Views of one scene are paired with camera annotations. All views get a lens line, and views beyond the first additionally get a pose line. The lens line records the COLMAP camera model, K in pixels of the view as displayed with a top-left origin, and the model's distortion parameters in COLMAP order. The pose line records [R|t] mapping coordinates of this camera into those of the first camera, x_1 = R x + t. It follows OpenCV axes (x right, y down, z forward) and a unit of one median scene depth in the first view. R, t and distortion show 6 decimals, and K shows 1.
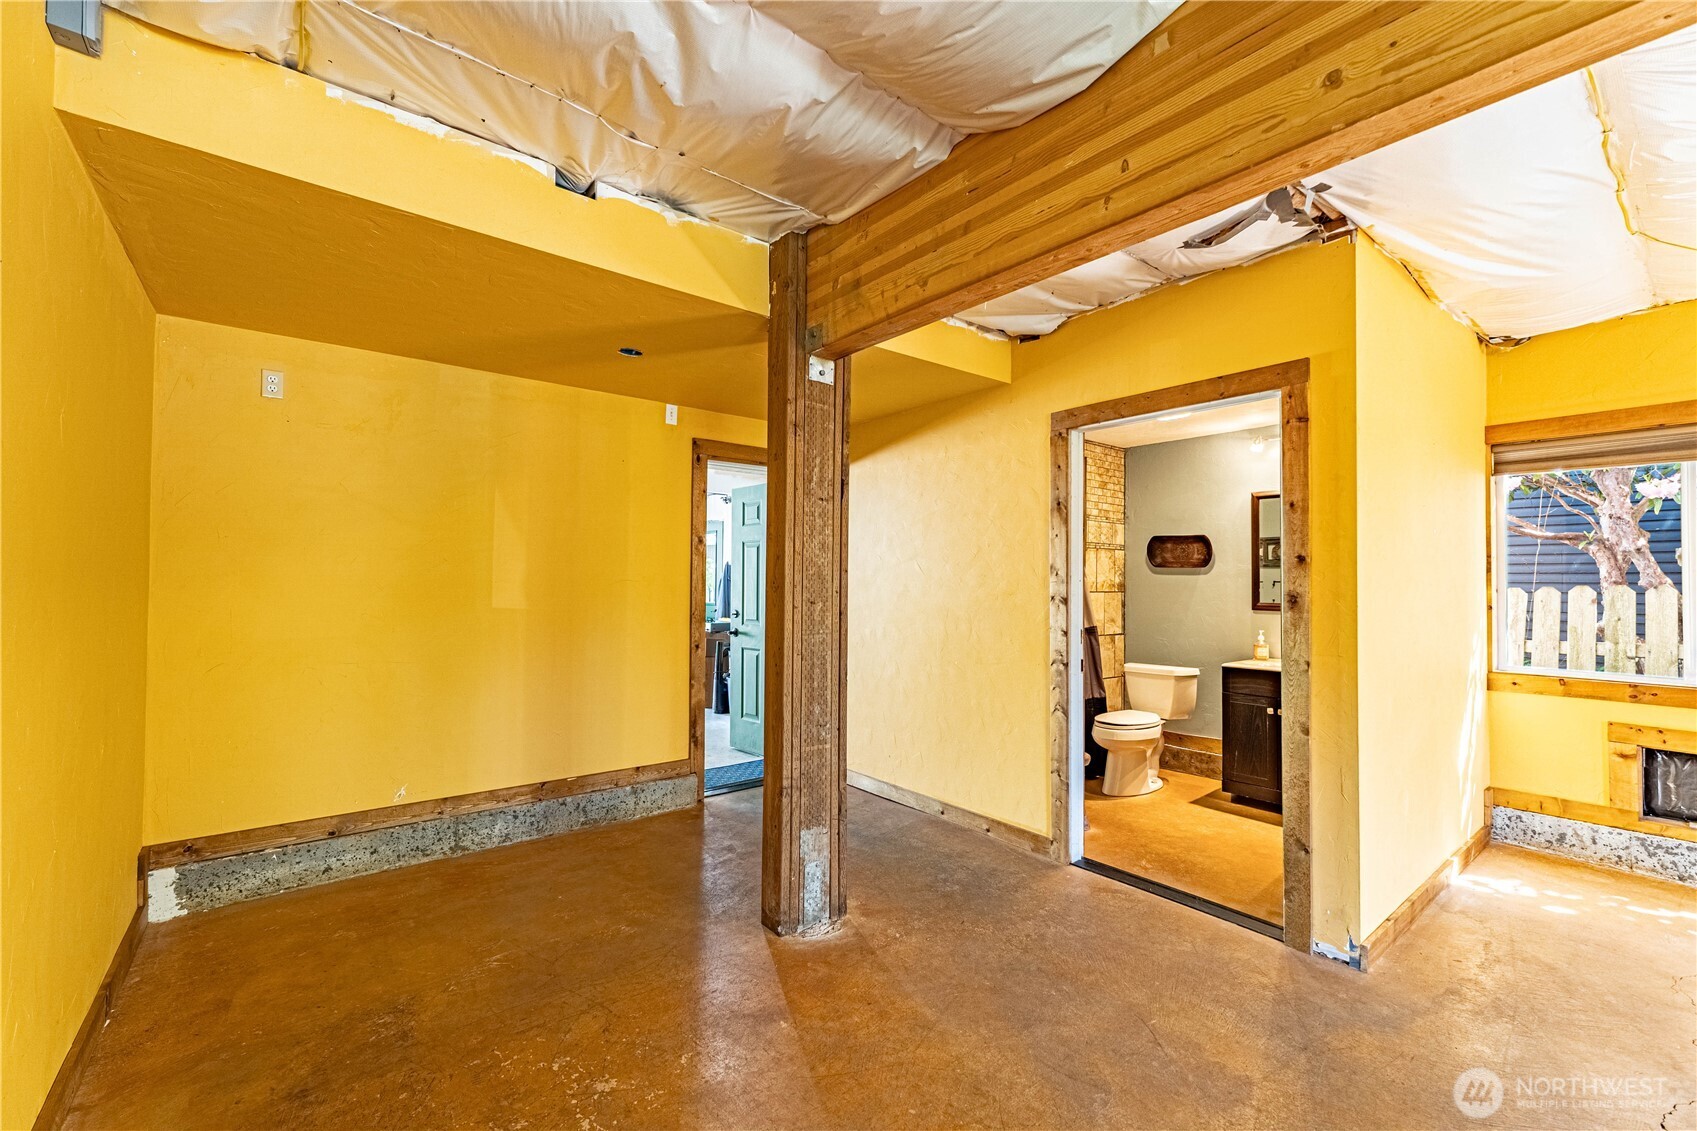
lens RADIAL K [[707.7, 0, 853.1], [0, 707.7, 568.0], [0, 0, 1]] dist [0.003719, 0.000837]
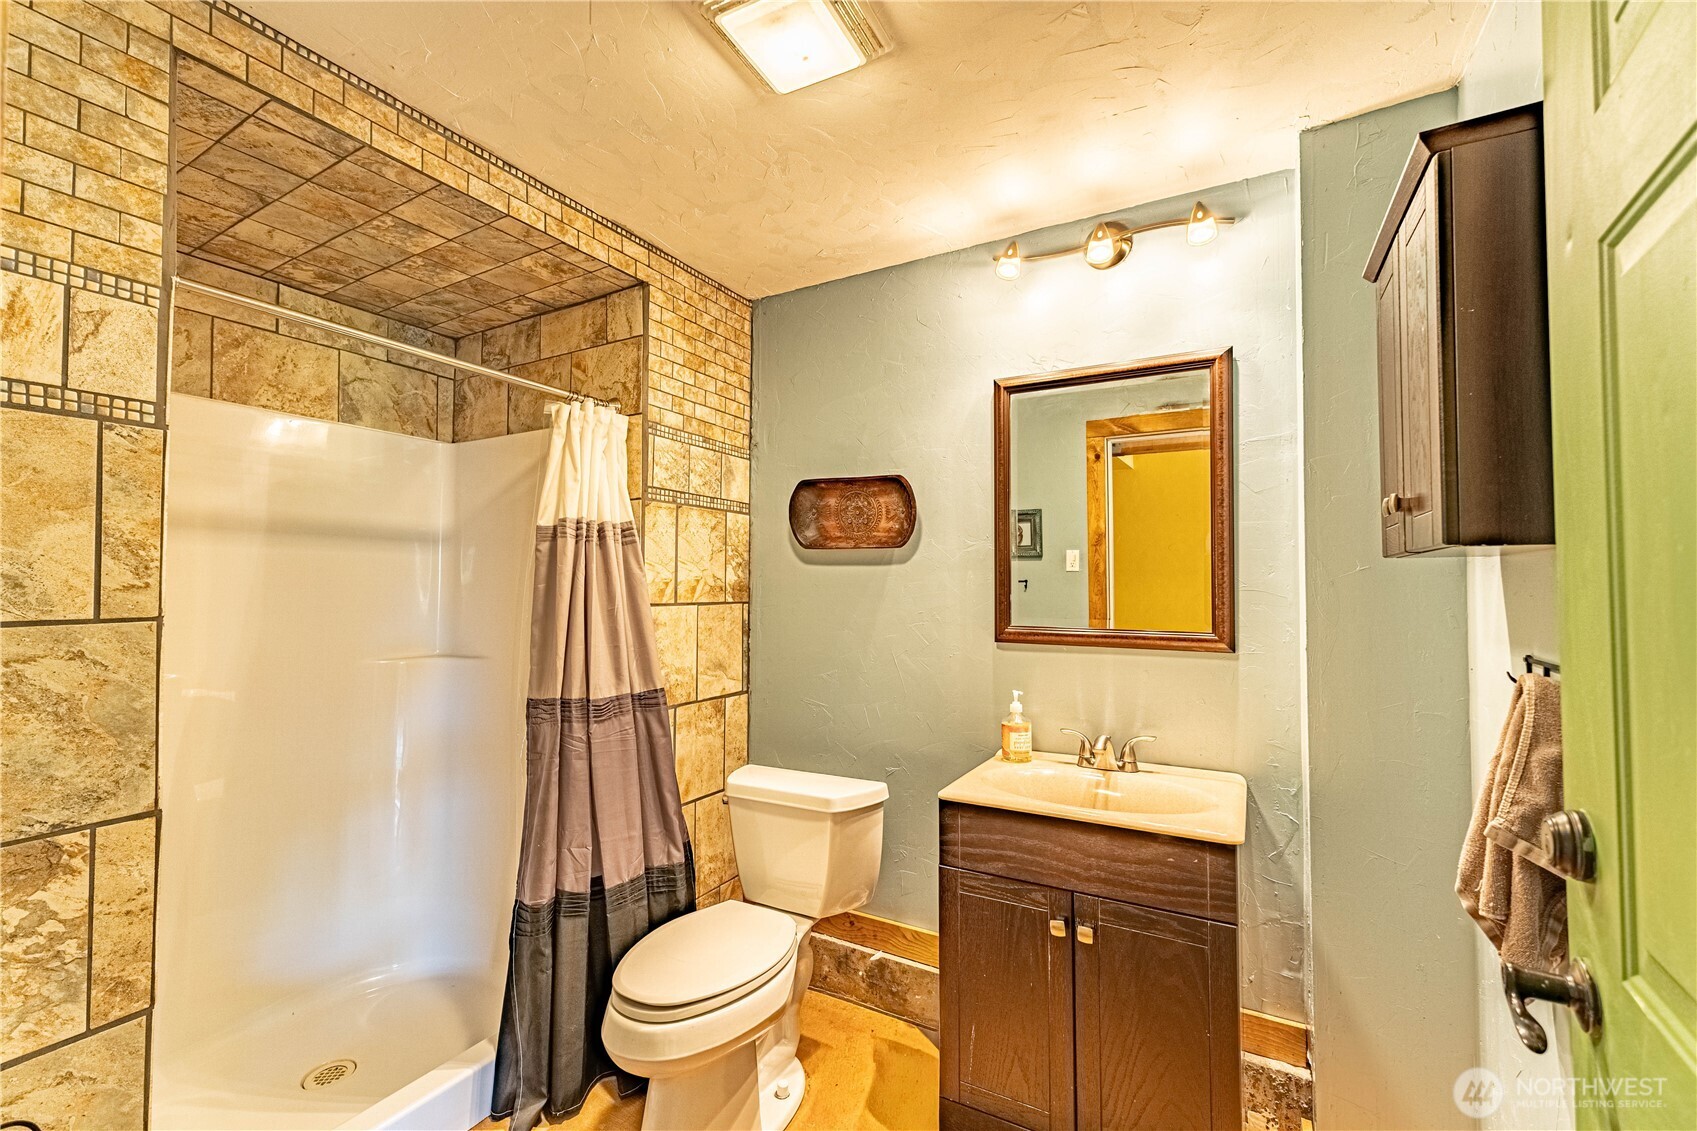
lens RADIAL K [[707.7, 0, 850.0], [0, 707.7, 562.0], [0, 0, 1]] dist [0.003719, 0.000837]
pose [[0.928848, 0.007879, 0.370377, 0.311808], [-0.002941, 0.999899, -0.013895, 0.015168], [-0.370449, 0.011817, 0.928778, 0.617811]]
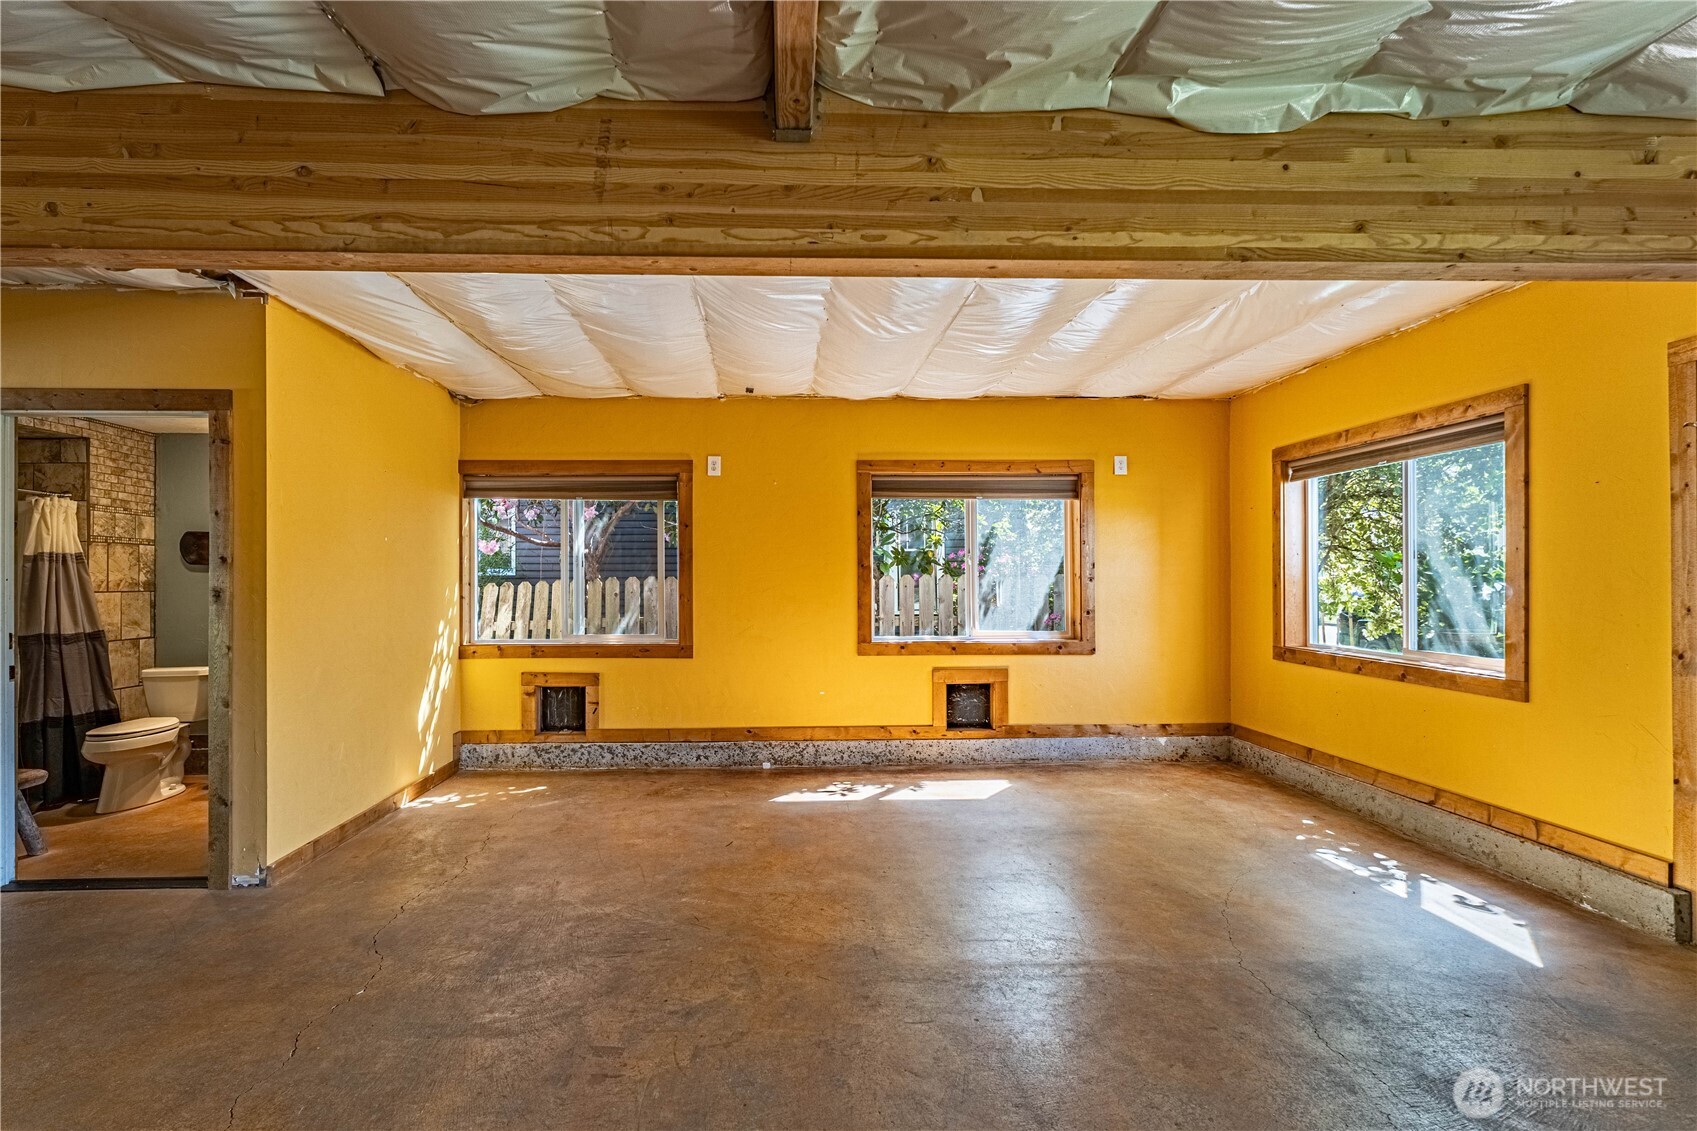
lens RADIAL K [[767.2, 0, 808.8], [0, 767.2, 577.6], [0, 0, 1]] dist [0.003037, -0.000312]
pose [[0.595877, -0.006350, 0.803051, 0.103840], [-0.008179, 0.999869, 0.013976, -0.005006], [-0.803034, -0.014896, 0.595747, -0.305804]]
